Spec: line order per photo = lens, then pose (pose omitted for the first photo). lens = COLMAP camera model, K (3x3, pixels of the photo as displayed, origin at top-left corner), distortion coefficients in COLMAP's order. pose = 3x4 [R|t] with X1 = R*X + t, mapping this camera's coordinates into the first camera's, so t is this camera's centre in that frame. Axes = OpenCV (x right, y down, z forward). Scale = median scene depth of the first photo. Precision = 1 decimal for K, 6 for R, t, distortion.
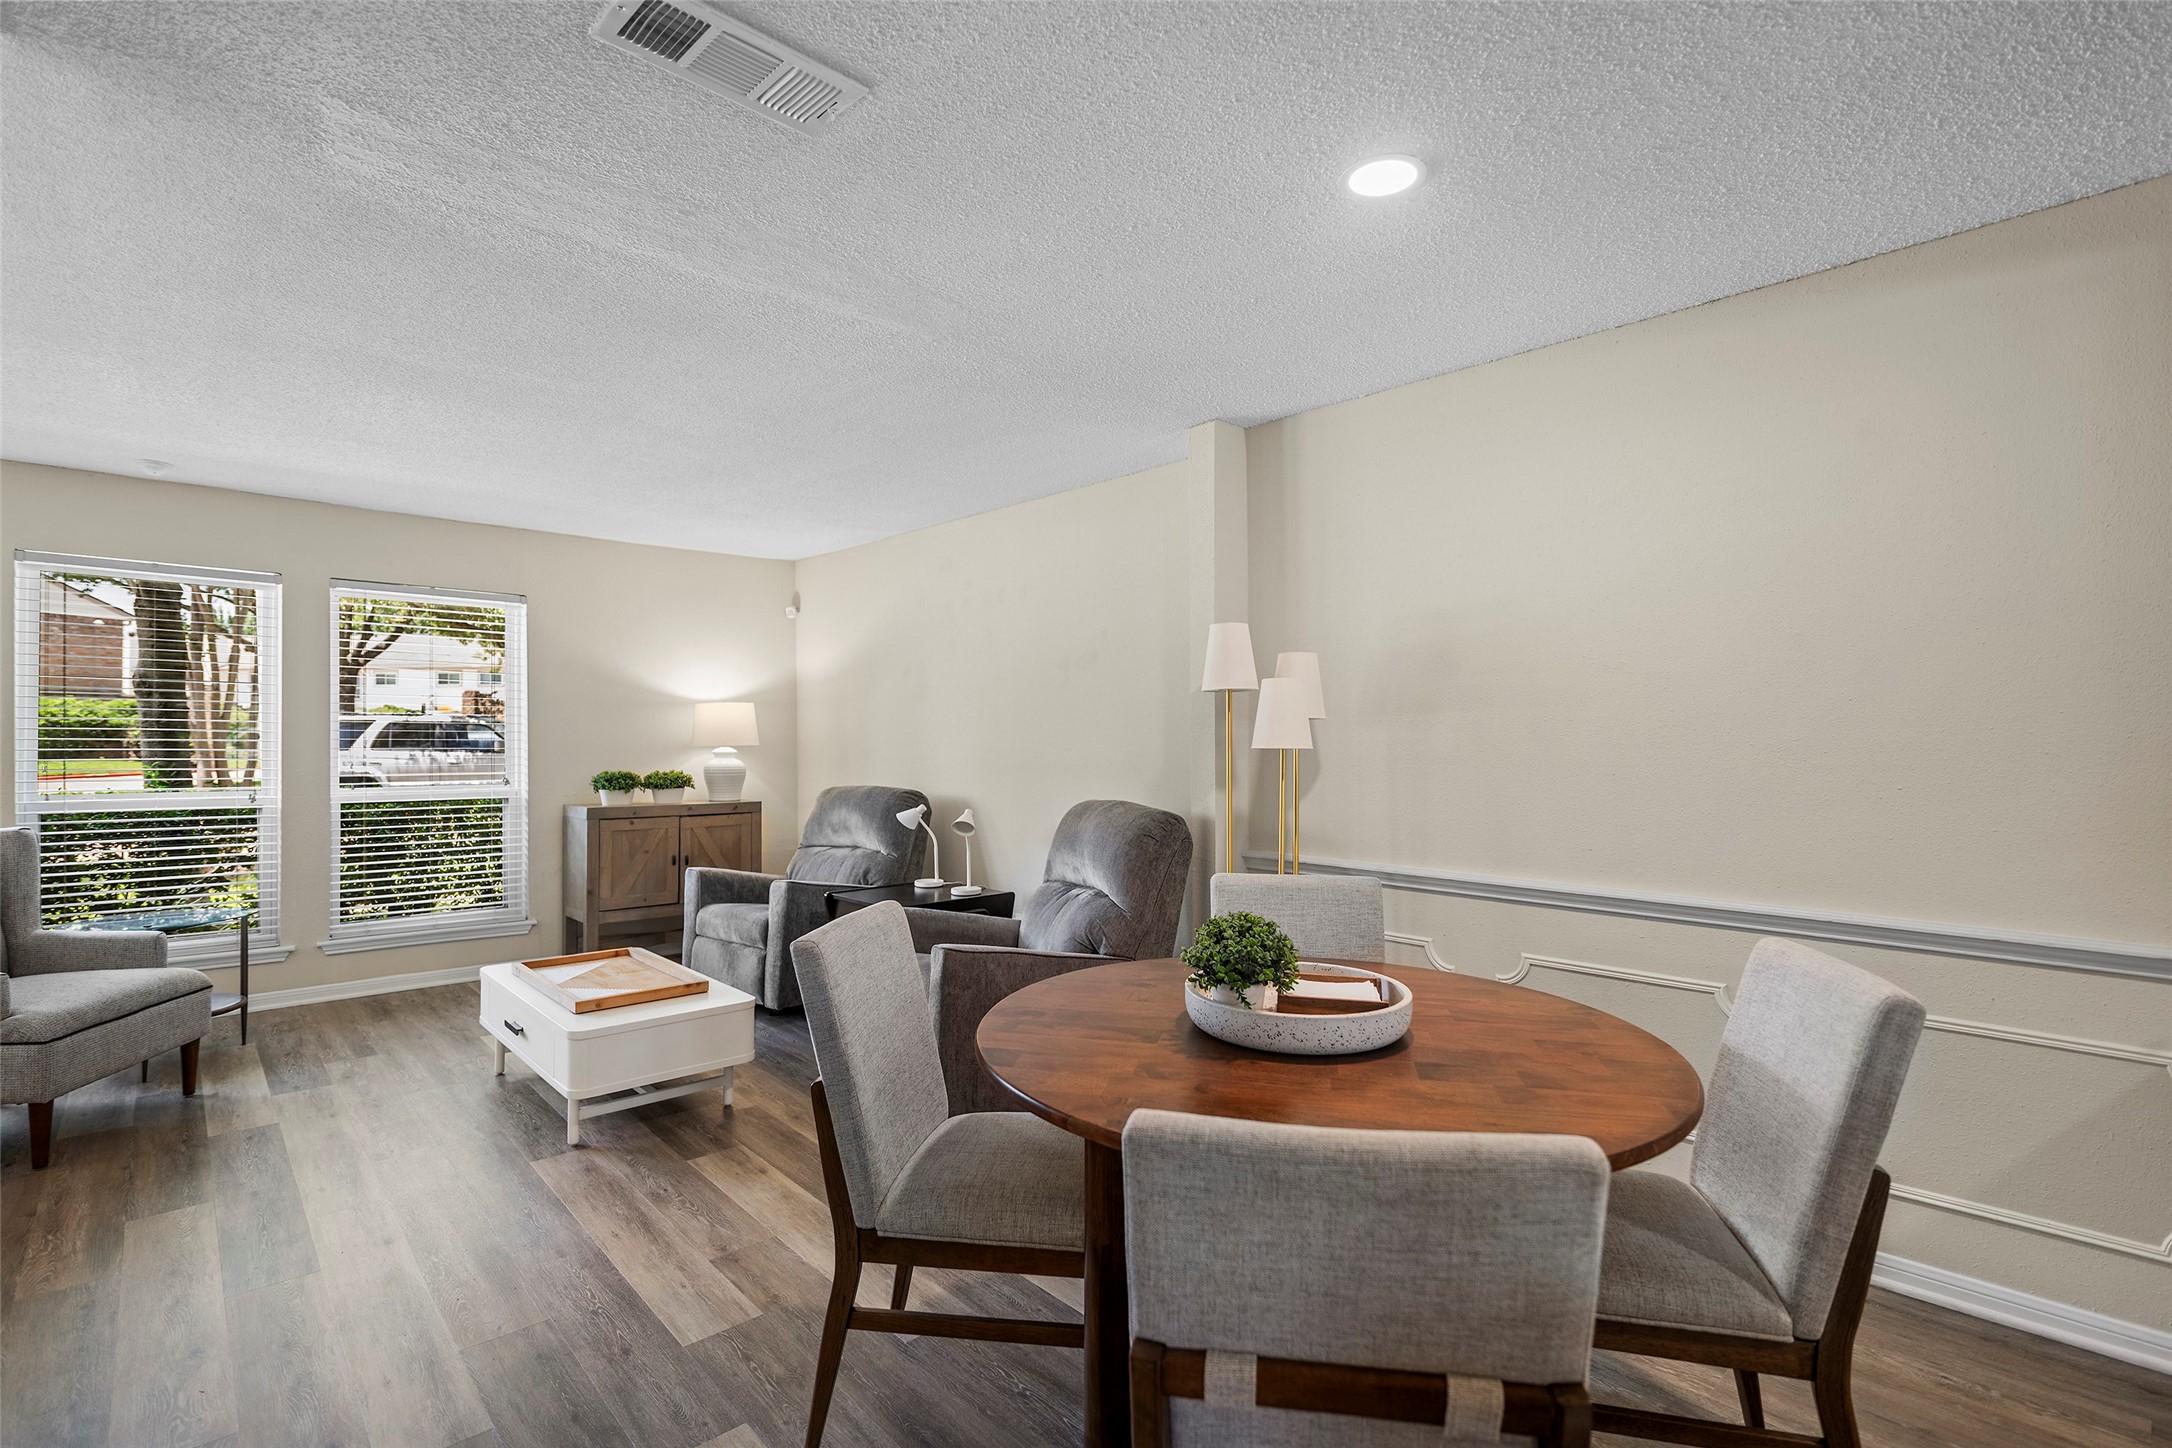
lens RADIAL K [[1004.2, 0, 1083.1], [0, 1004.2, 741.0], [0, 0, 1]] dist [-0.005426, 0.001471]
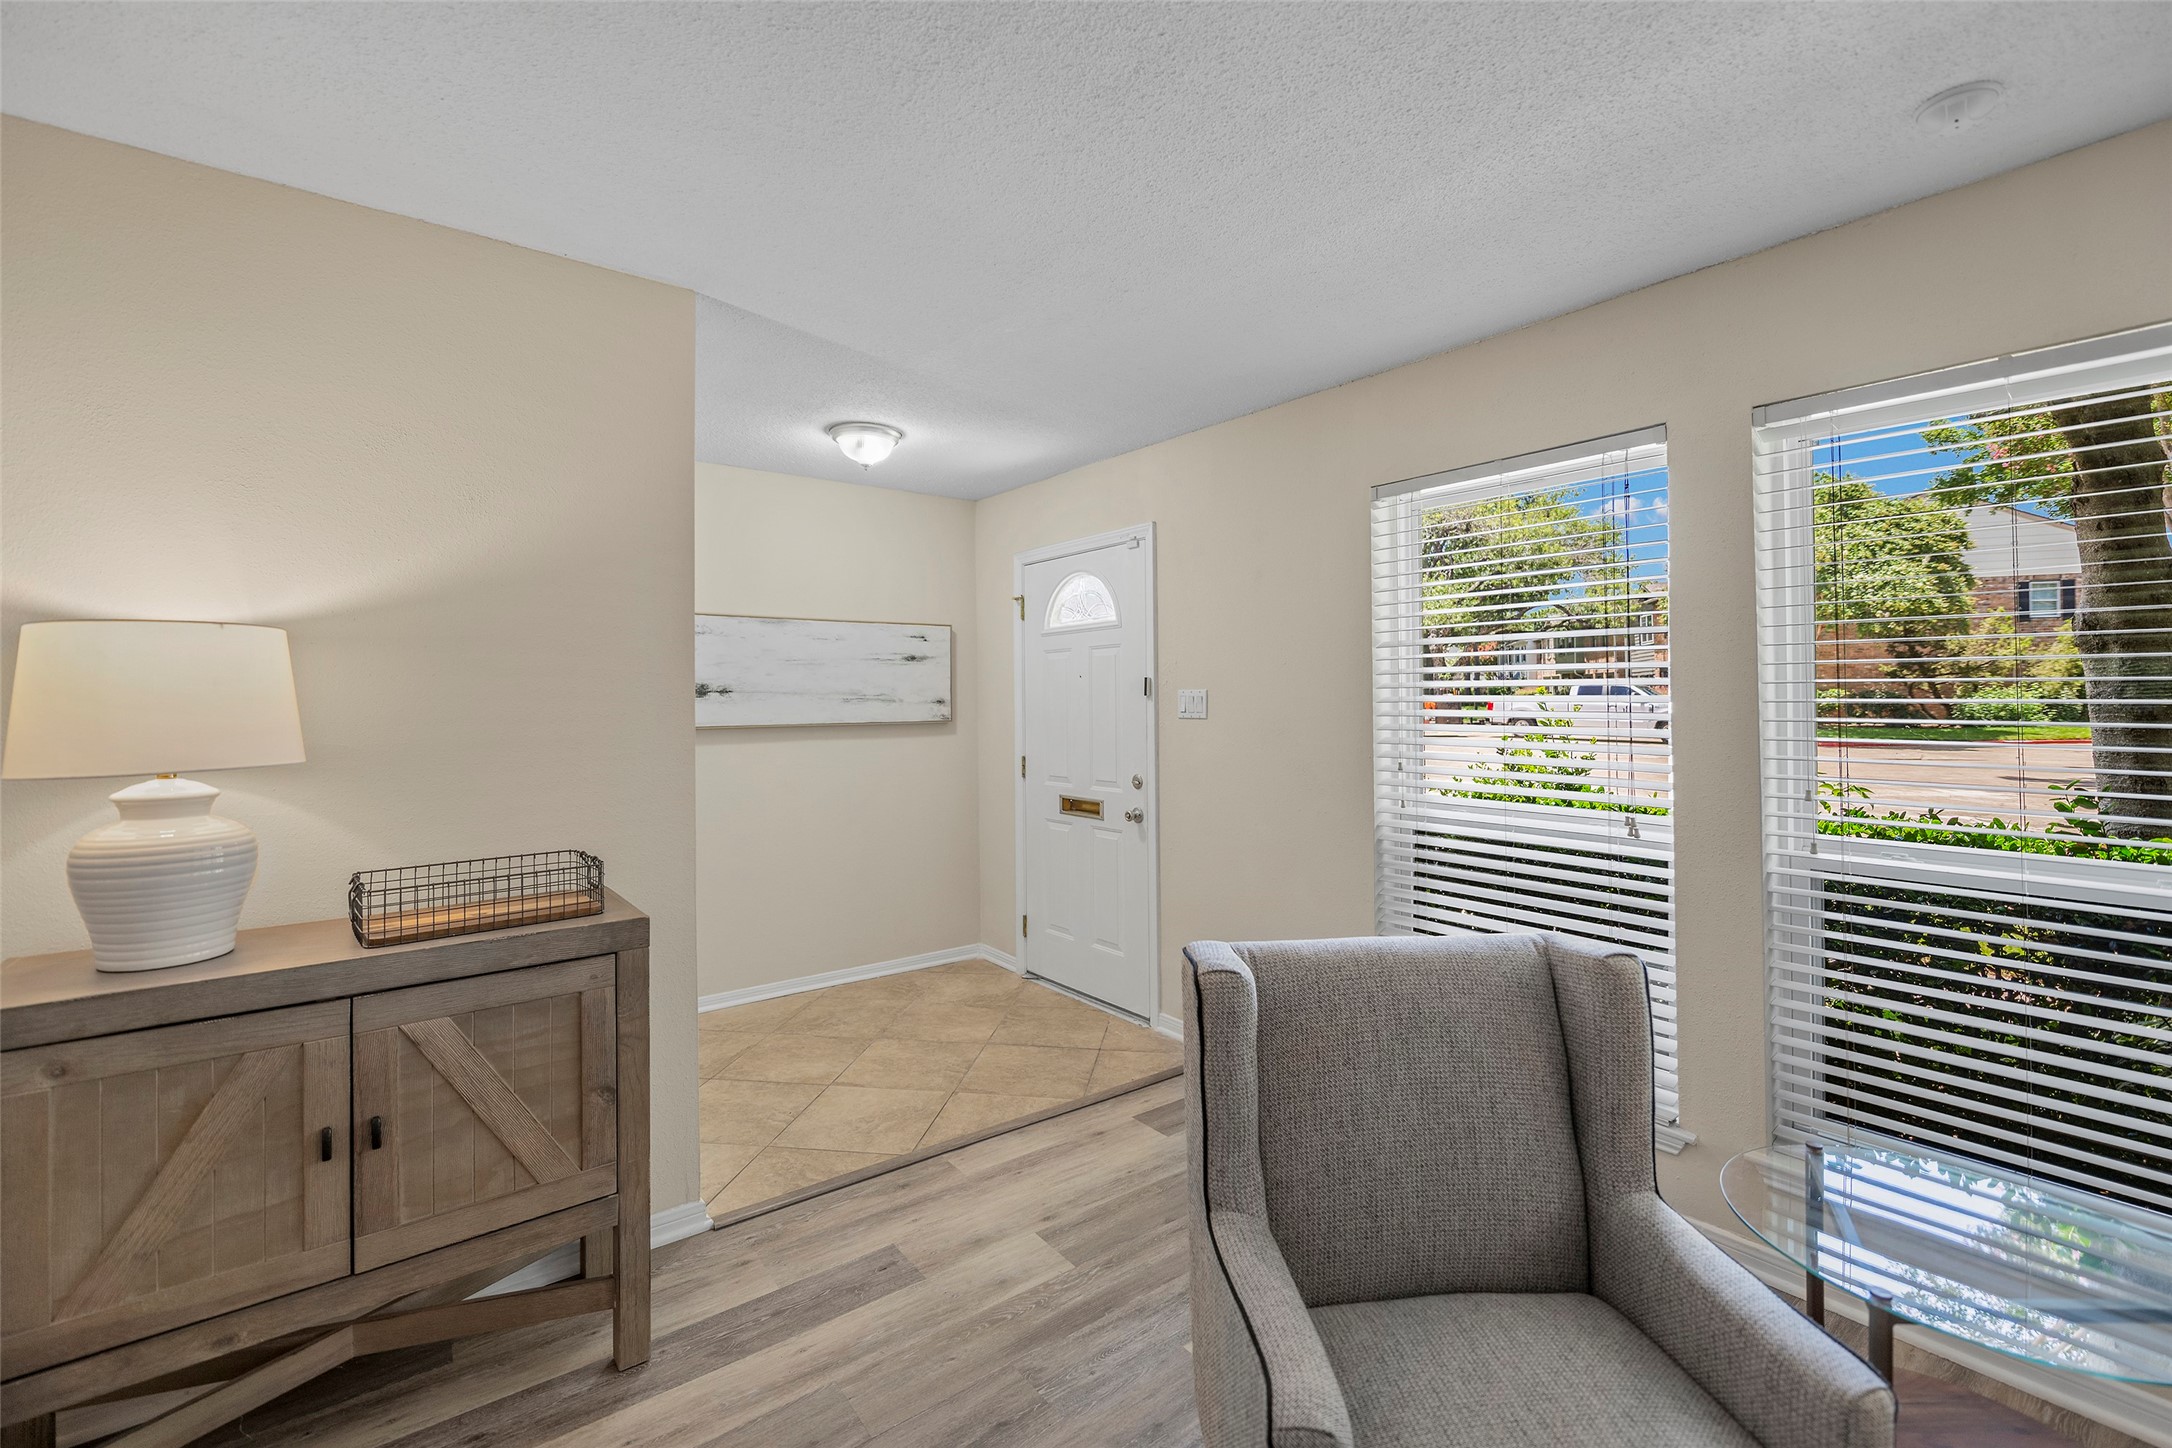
lens RADIAL K [[892.7, 0, 1119.7], [0, 892.7, 671.8], [0, 0, 1]] dist [-0.004830, -0.000408]
pose [[-0.102734, -0.023610, -0.994429, -0.469154], [0.006069, 0.999685, -0.024362, -0.027021], [0.994690, -0.008538, -0.102559, 0.612136]]
